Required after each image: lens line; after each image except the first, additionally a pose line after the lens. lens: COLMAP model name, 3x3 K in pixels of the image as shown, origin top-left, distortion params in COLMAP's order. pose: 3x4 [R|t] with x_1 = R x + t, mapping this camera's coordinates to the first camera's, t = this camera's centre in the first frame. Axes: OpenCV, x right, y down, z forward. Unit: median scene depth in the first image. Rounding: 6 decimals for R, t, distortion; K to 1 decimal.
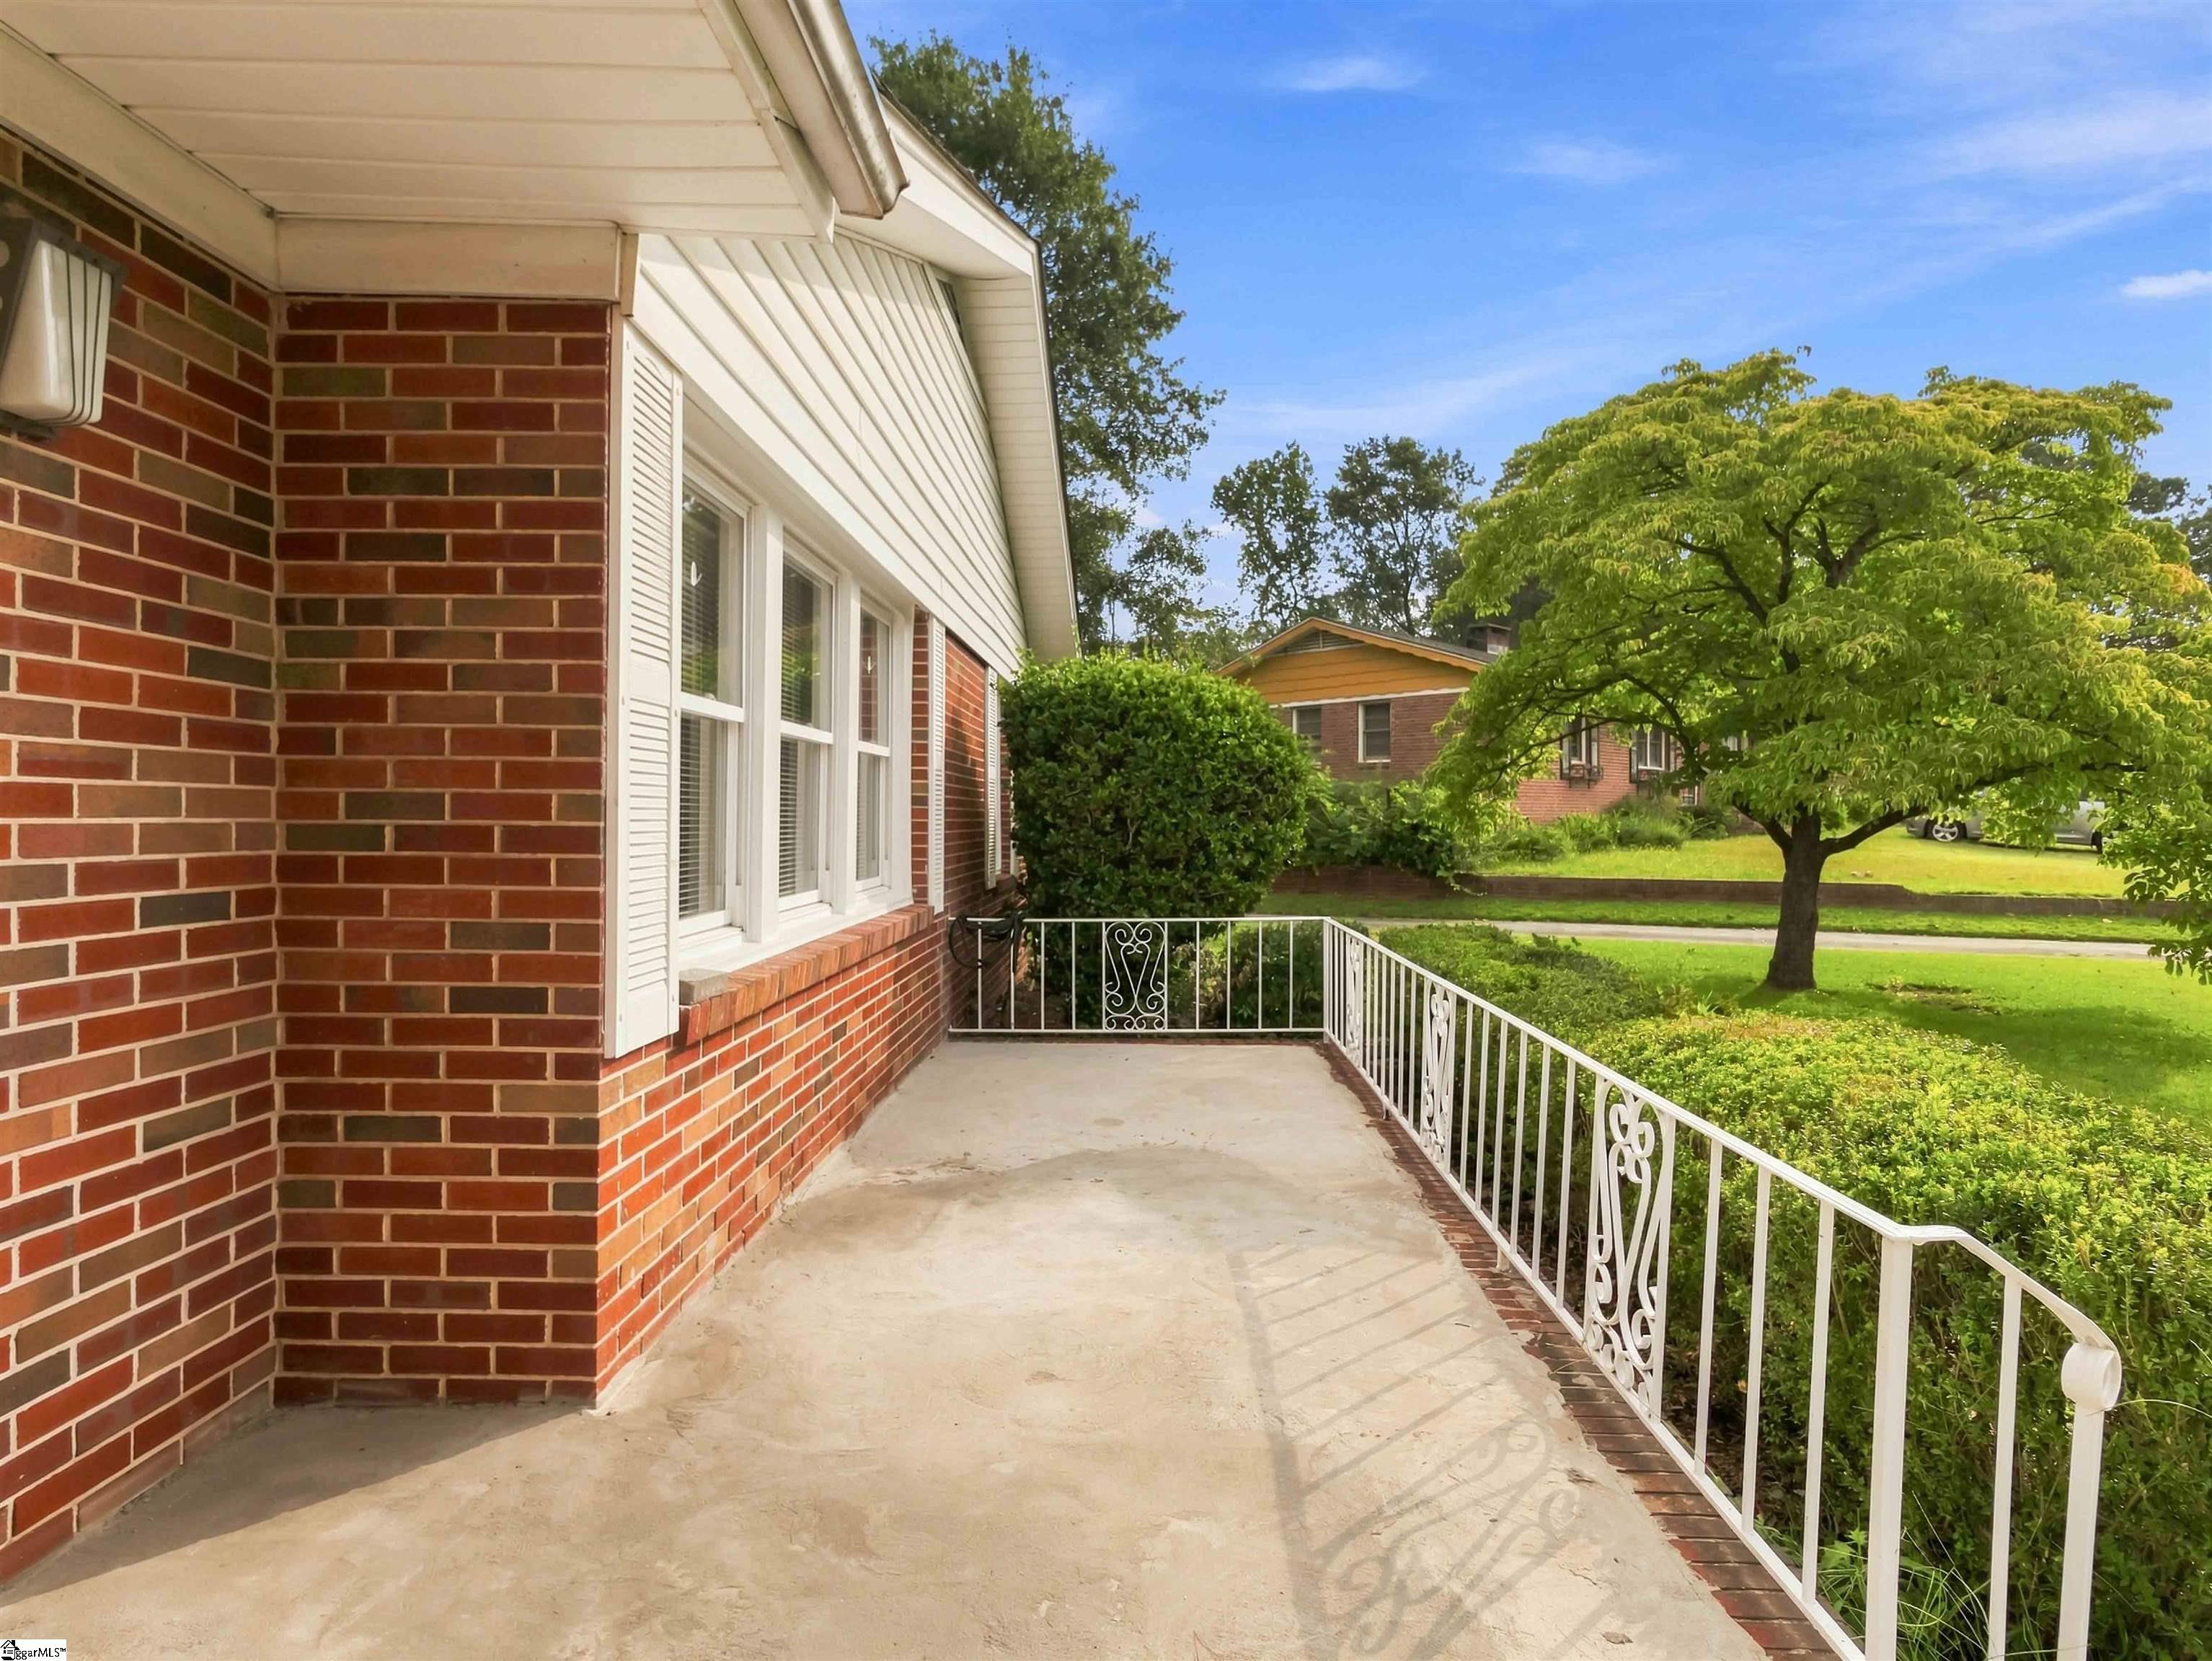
lens RADIAL K [[1155.1, 0, 1106.6], [0, 1155.1, 823.1], [0, 0, 1]] dist [-0.002920, 0.000337]
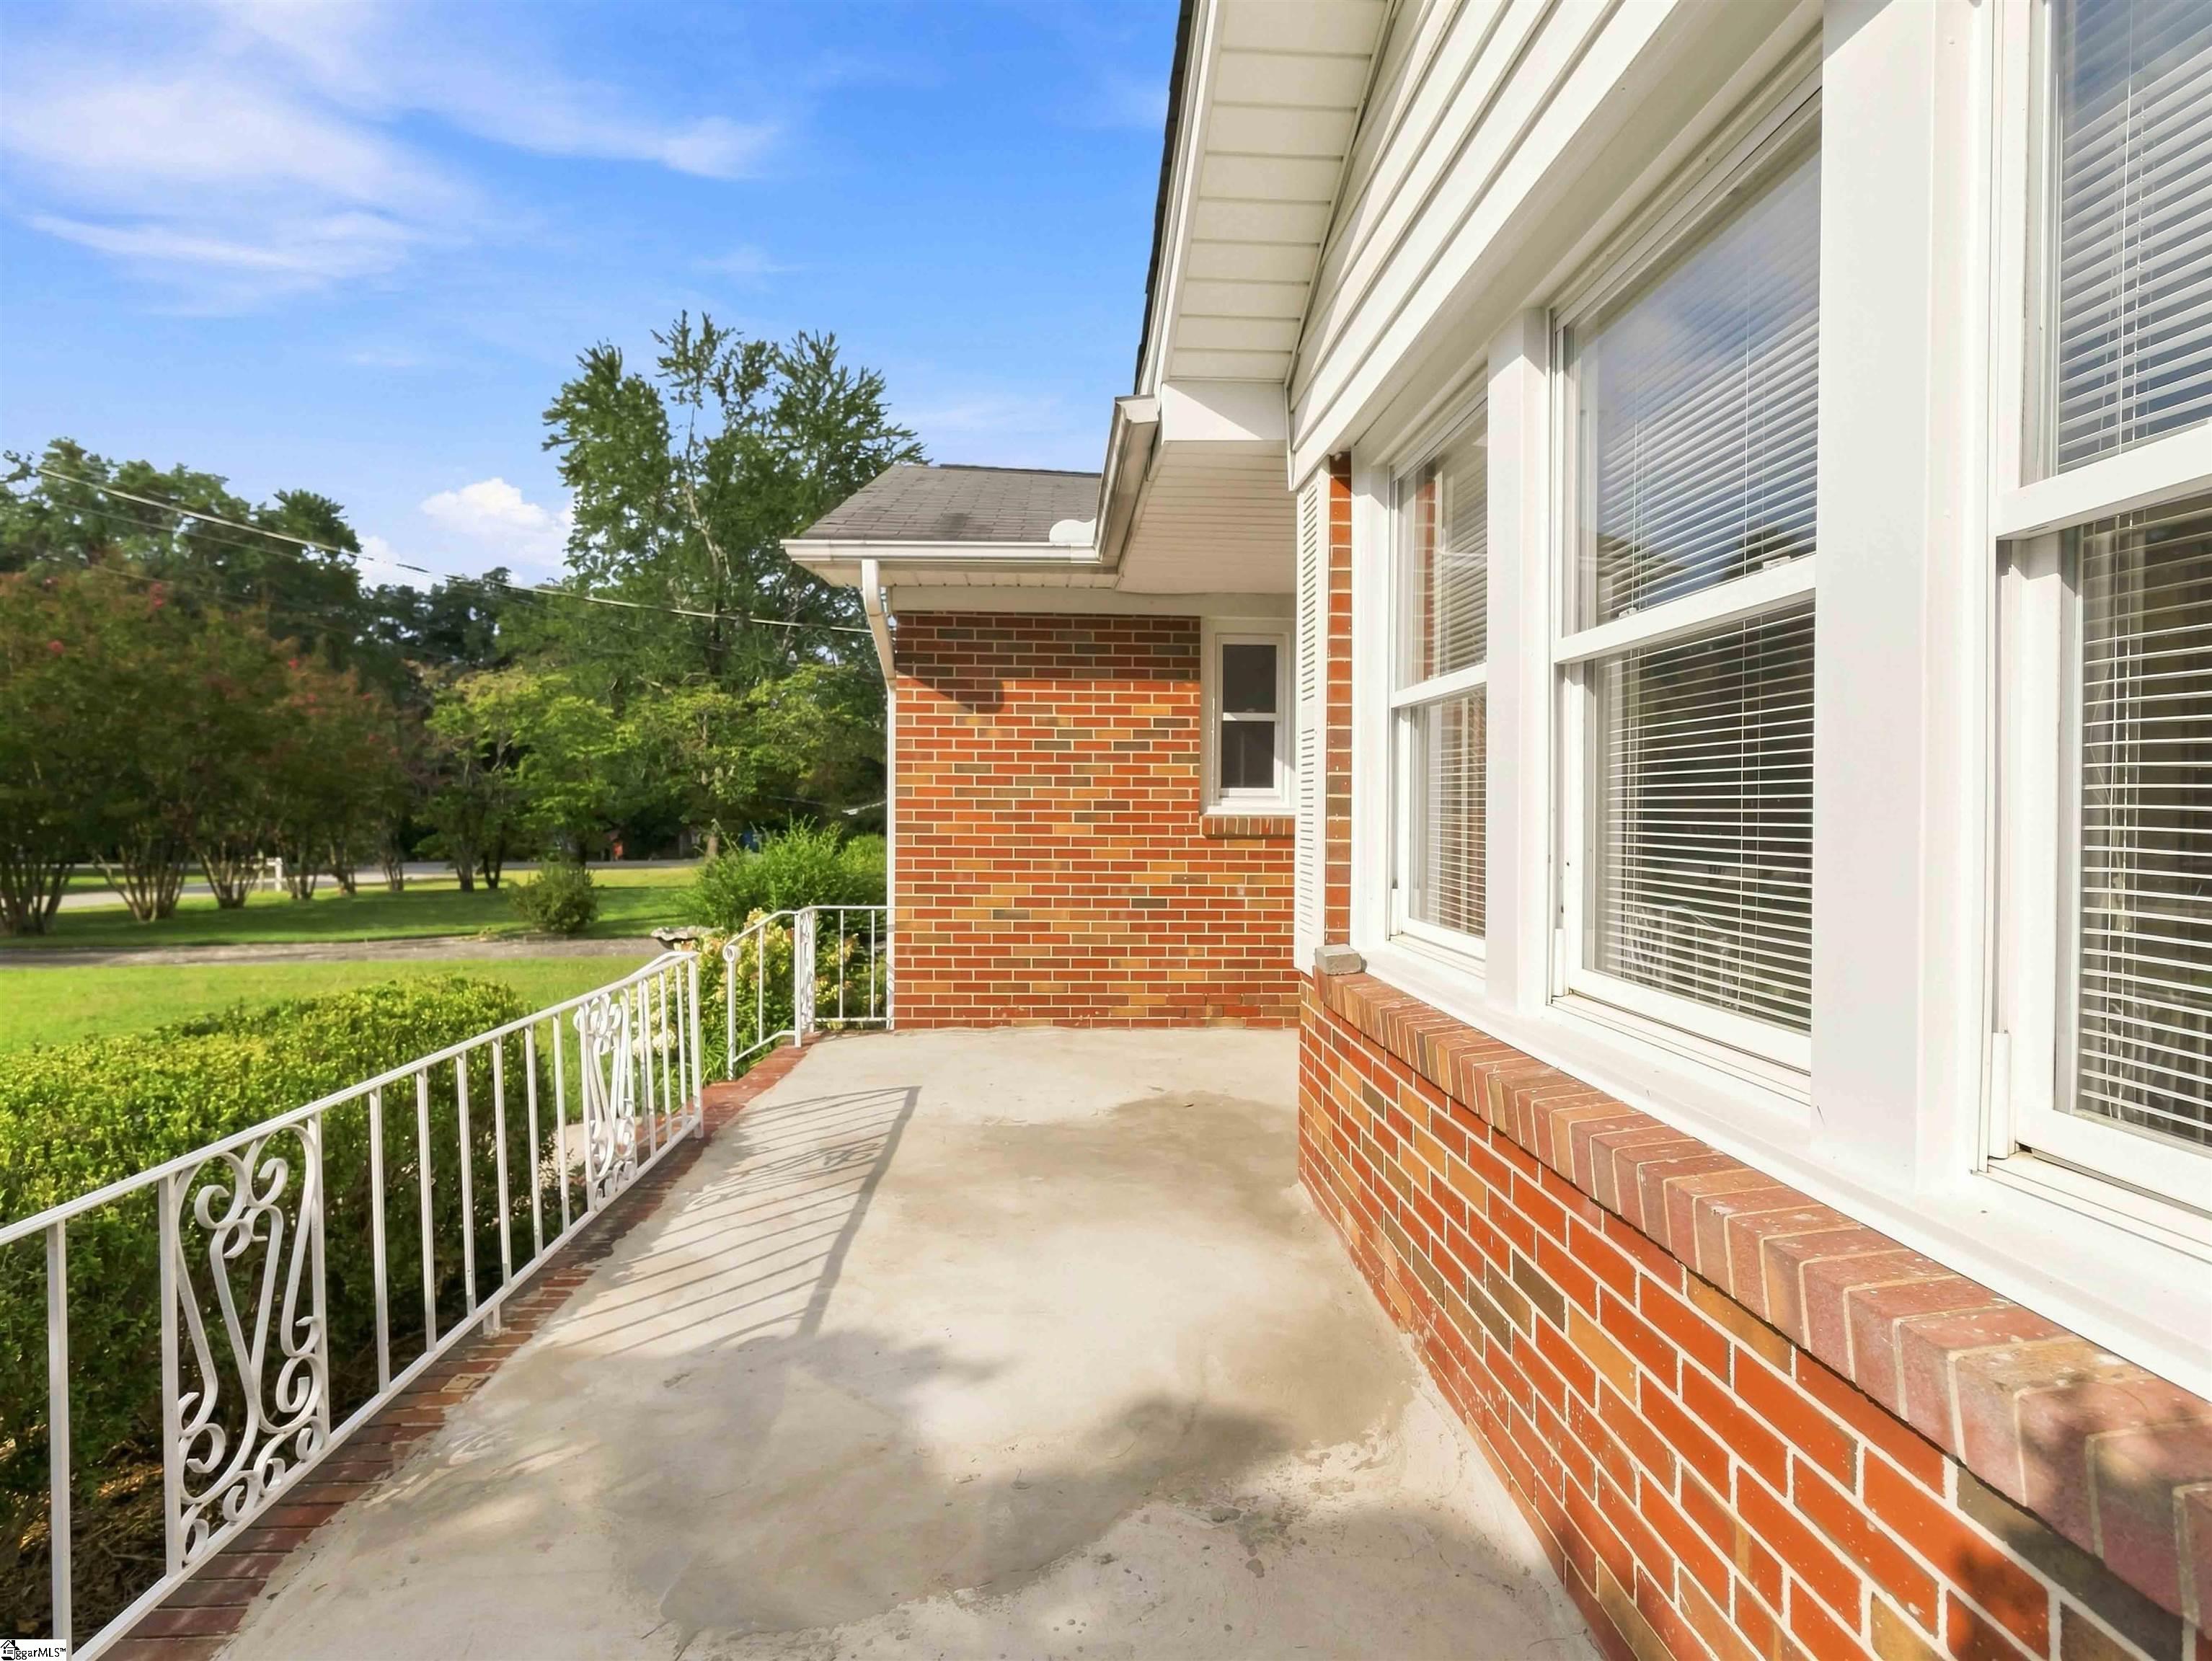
lens RADIAL K [[1155.1, 0, 1110.7], [0, 1155.1, 832.0], [0, 0, 1]] dist [-0.002920, 0.000337]
pose [[-0.996096, 0.009659, -0.087751, -0.045004], [0.007532, 0.999671, 0.024532, 0.008123], [0.087959, 0.023775, -0.995840, 2.417038]]
